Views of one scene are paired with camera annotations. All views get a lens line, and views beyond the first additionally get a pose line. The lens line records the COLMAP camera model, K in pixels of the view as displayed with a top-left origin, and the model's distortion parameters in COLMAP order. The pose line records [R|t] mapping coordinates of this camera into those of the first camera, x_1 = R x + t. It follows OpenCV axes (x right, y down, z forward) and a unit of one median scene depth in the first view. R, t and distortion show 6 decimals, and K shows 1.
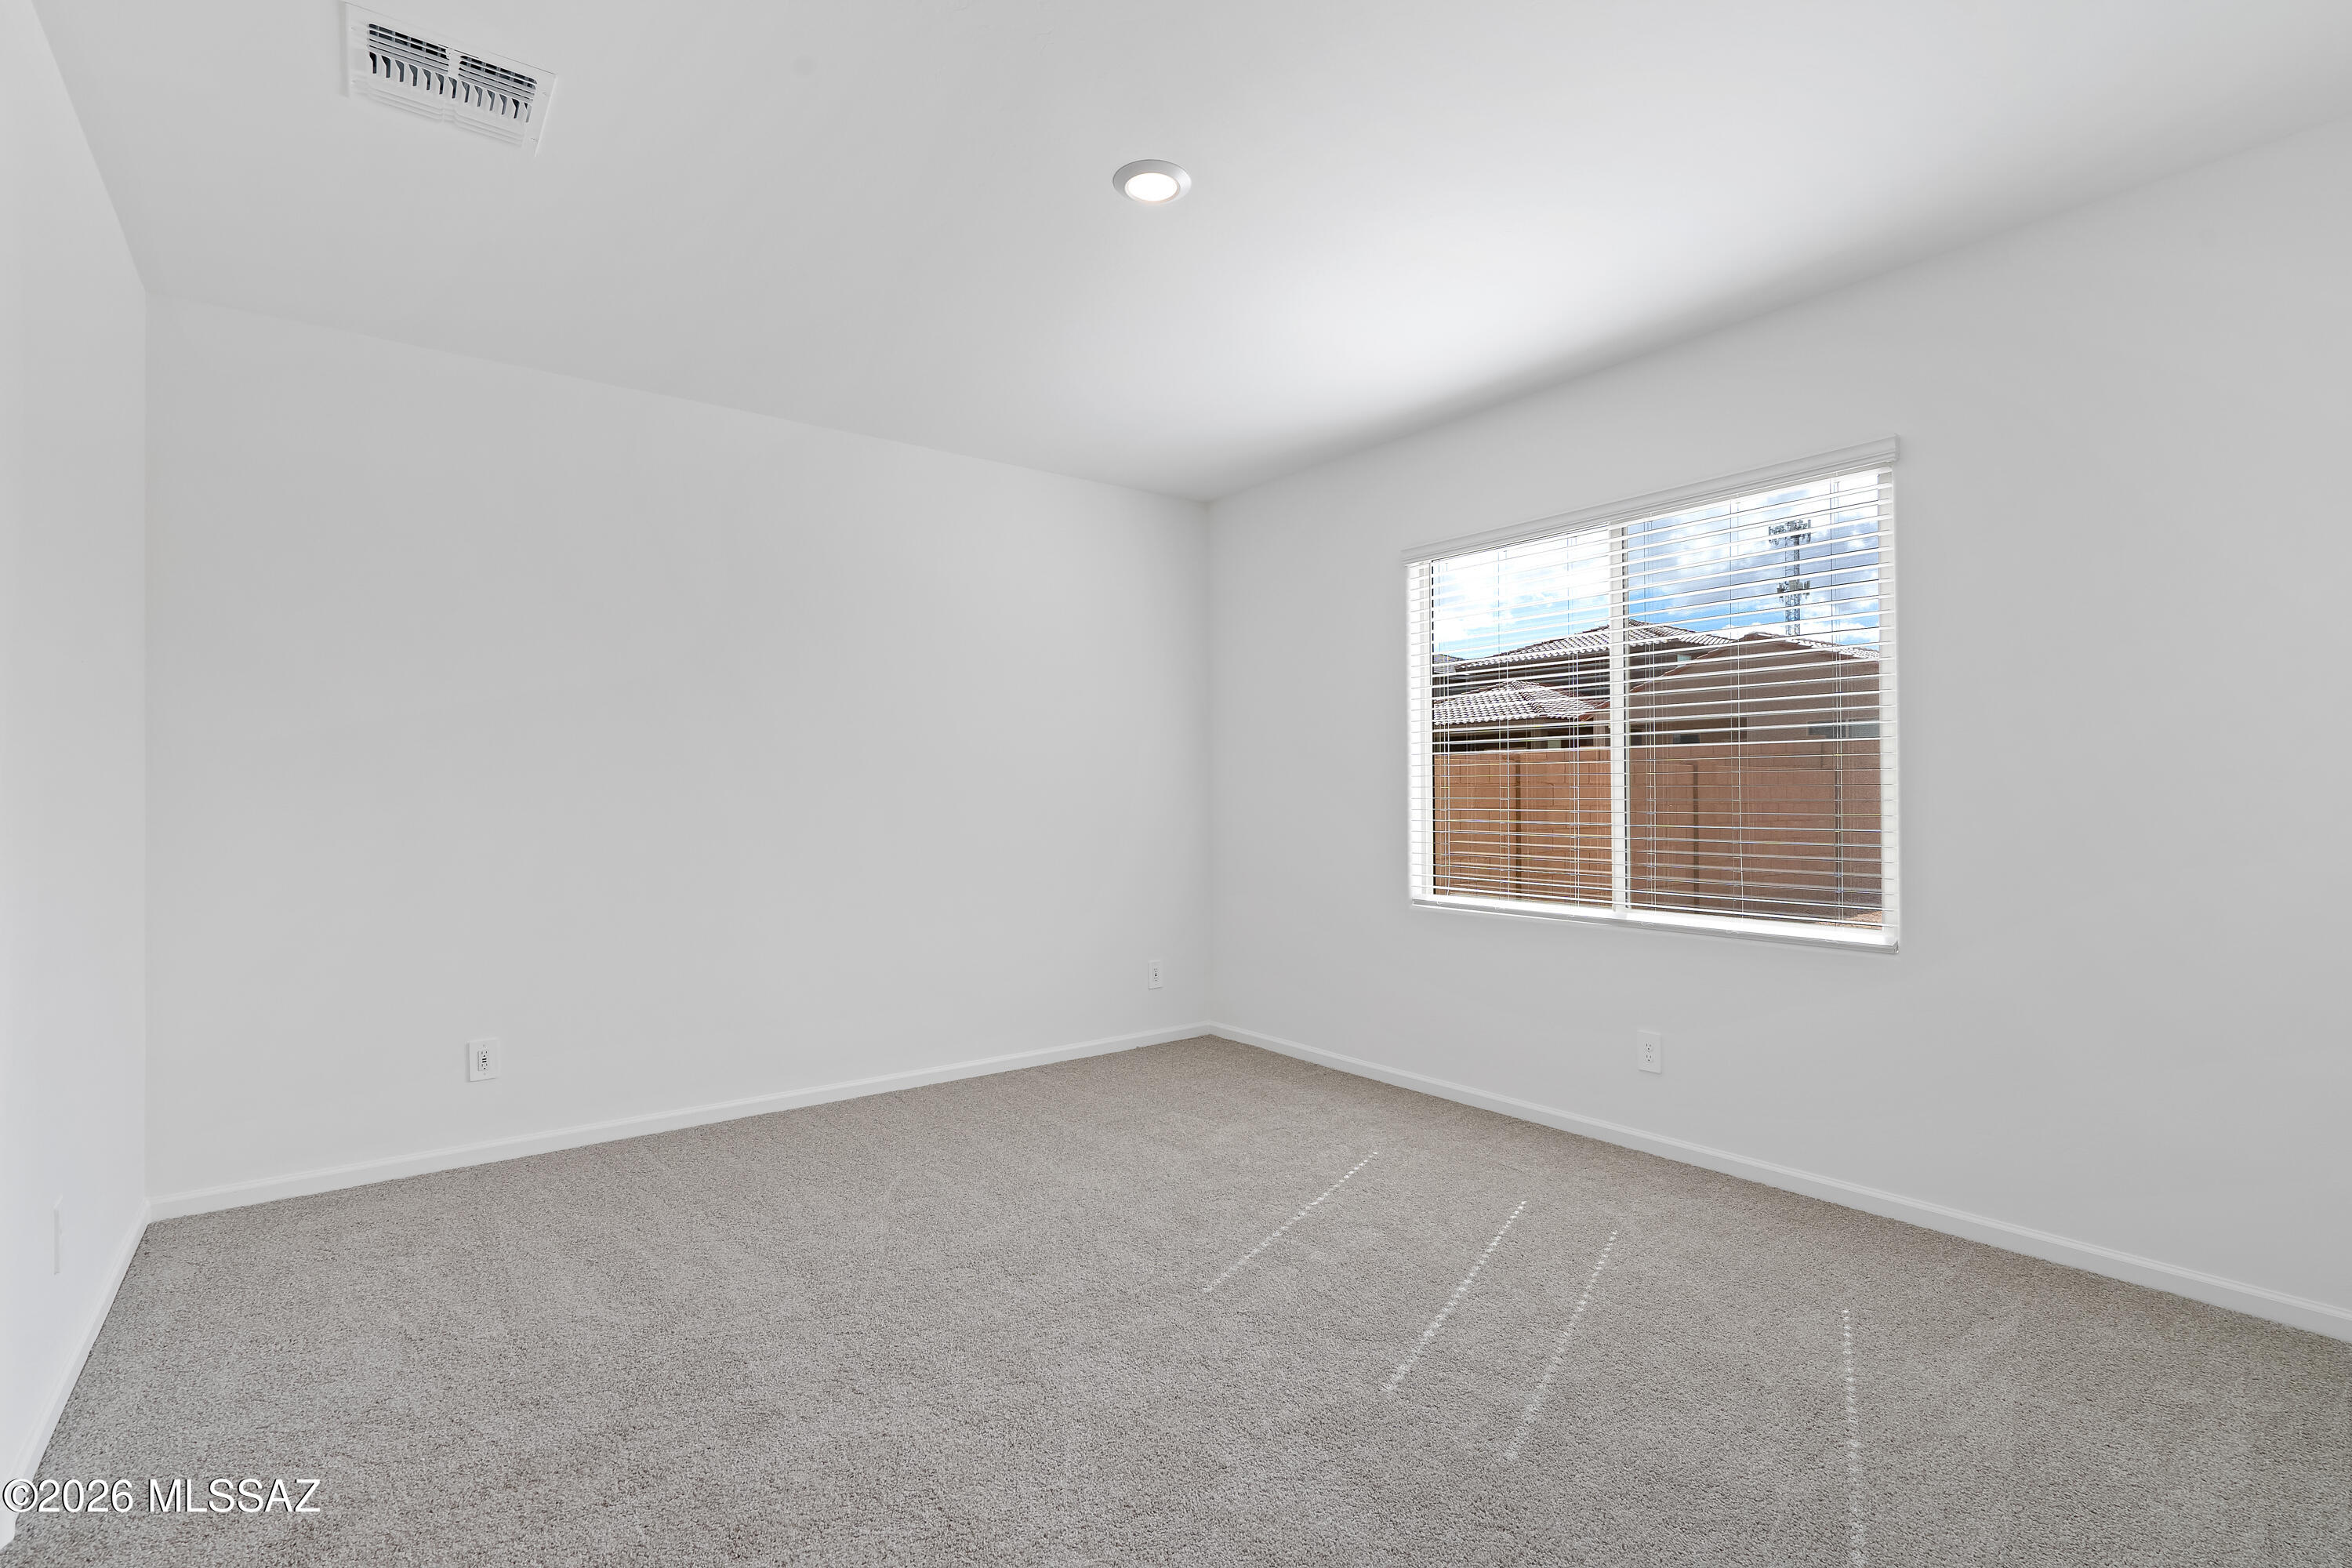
lens RADIAL K [[1085.0, 0, 1169.6], [0, 1085.0, 792.4], [0, 0, 1]] dist [-0.008007, 0.003681]
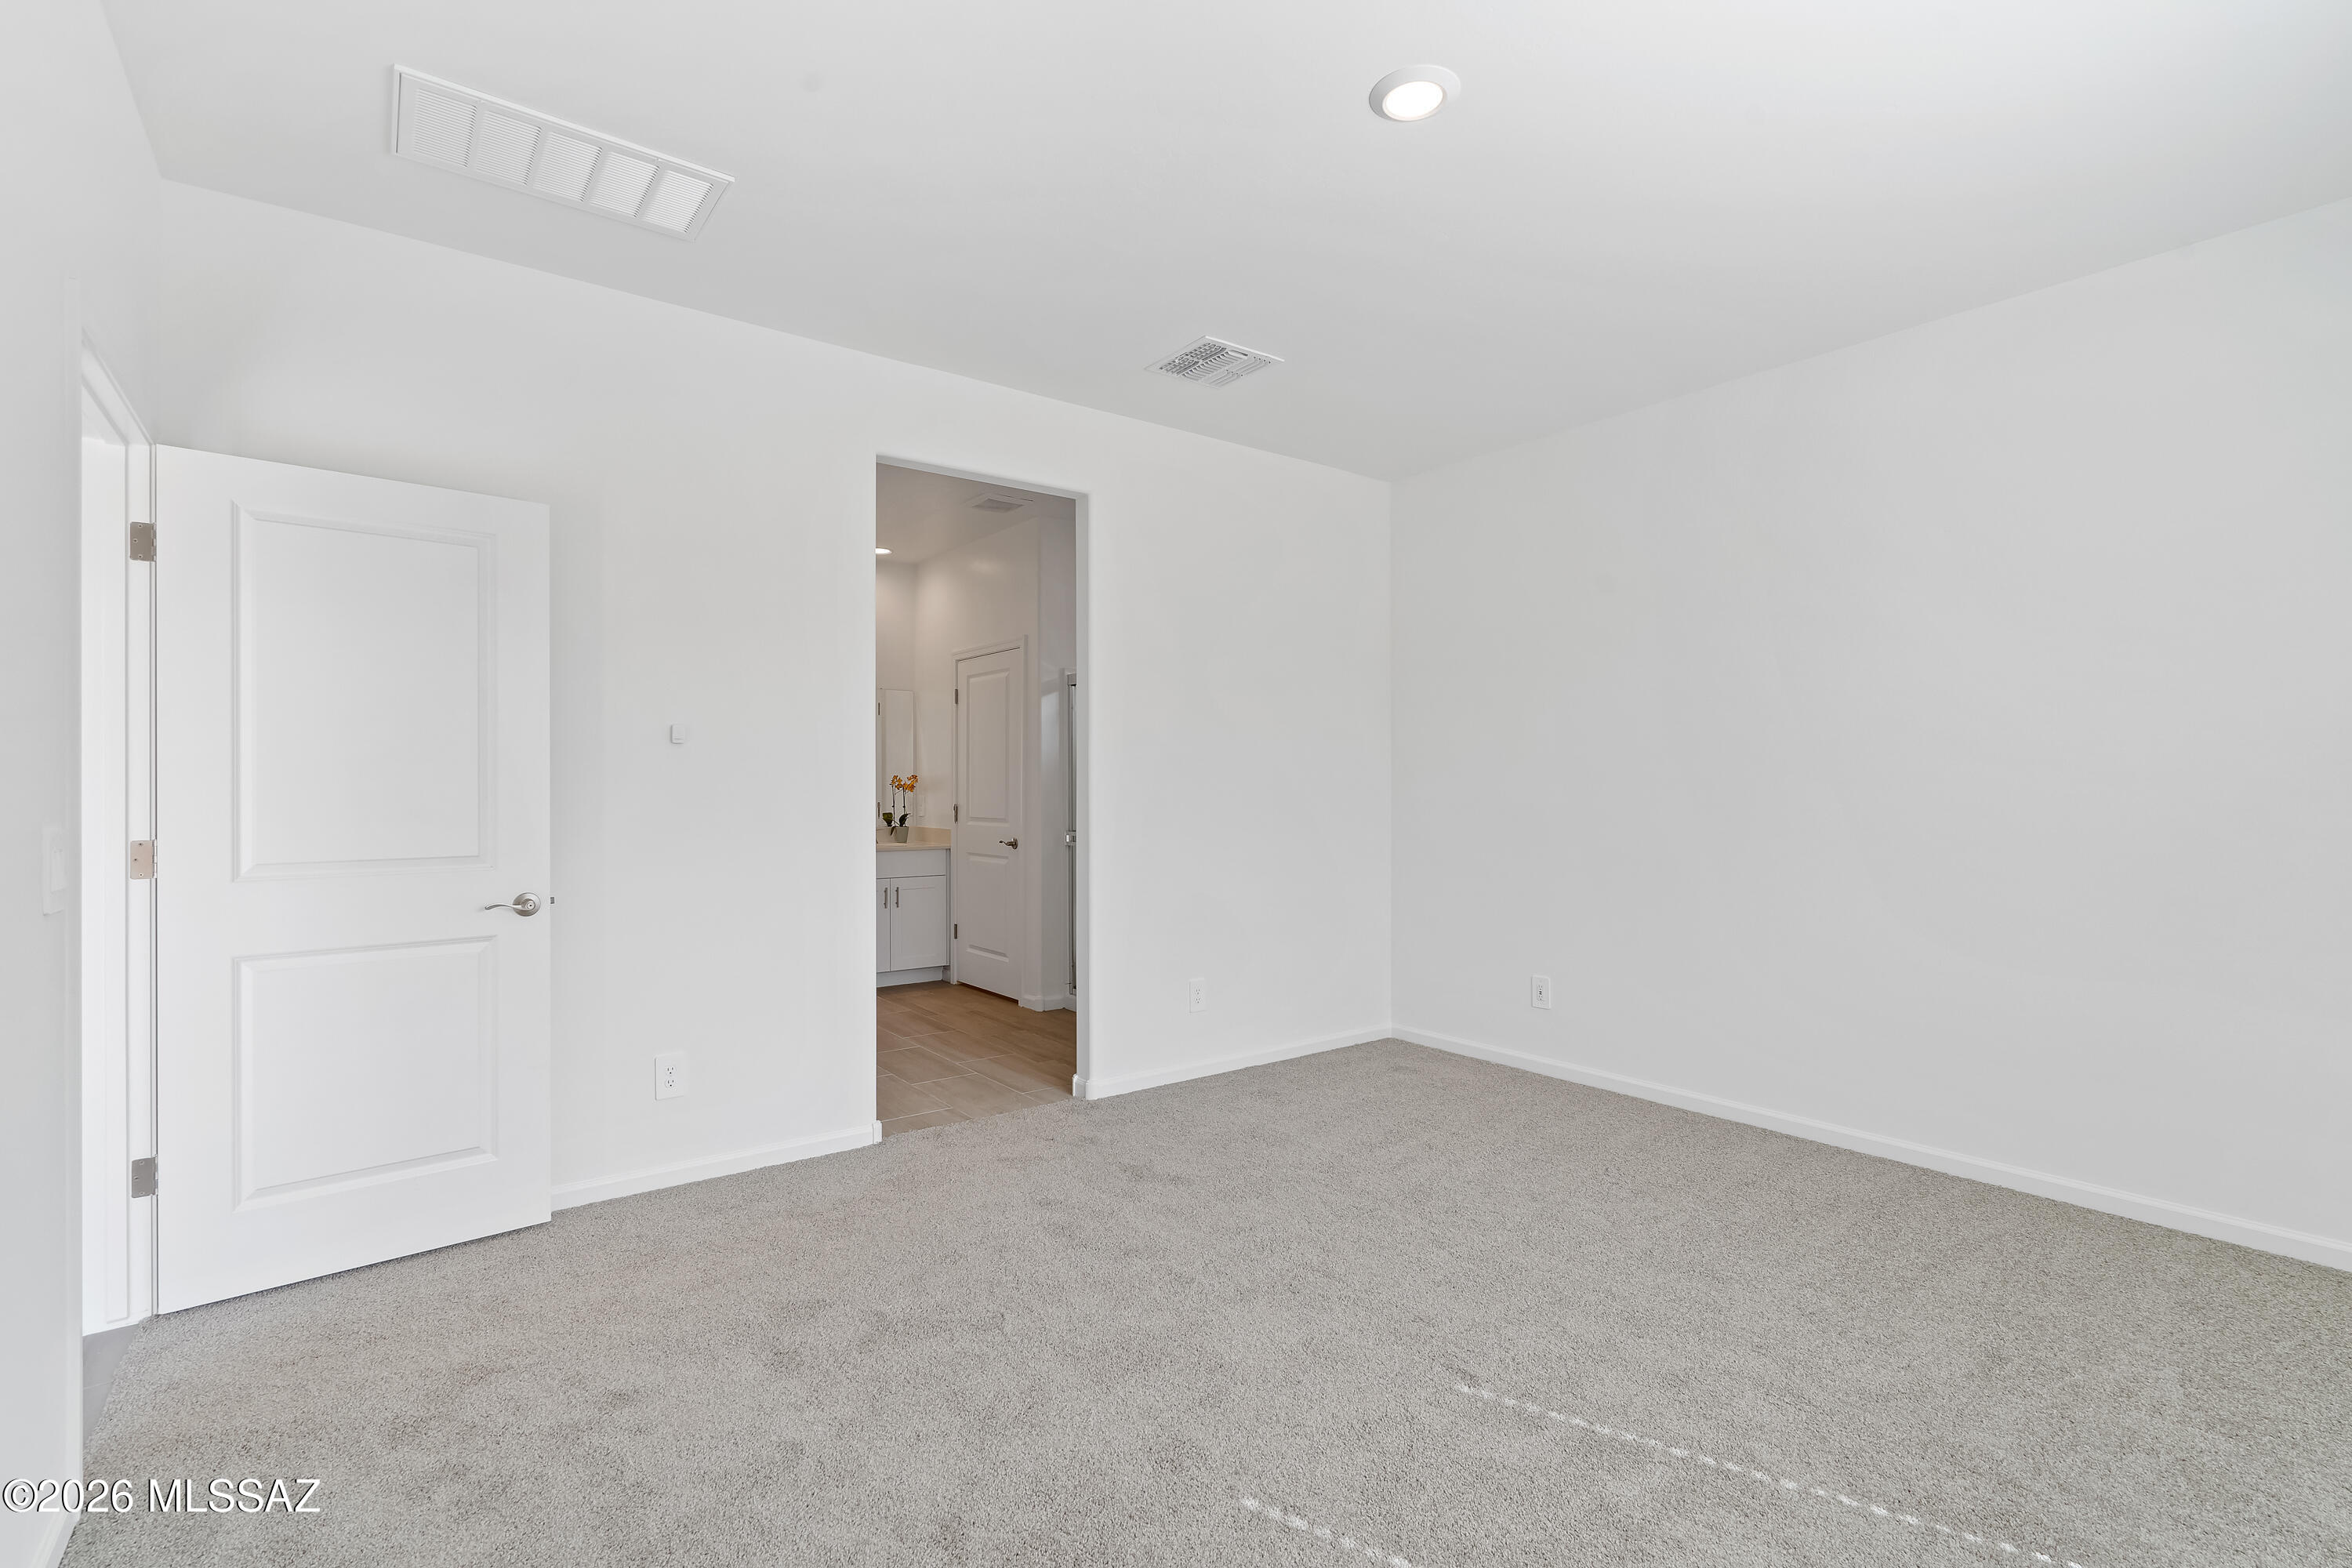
lens RADIAL K [[1085.0, 0, 1172.6], [0, 1085.0, 779.2], [0, 0, 1]] dist [-0.008007, 0.003681]
pose [[-0.010005, -0.001009, -0.999949, 0.748956], [0.004792, 0.999988, -0.001057, -0.001006], [0.999938, -0.004802, -0.010000, 0.693741]]
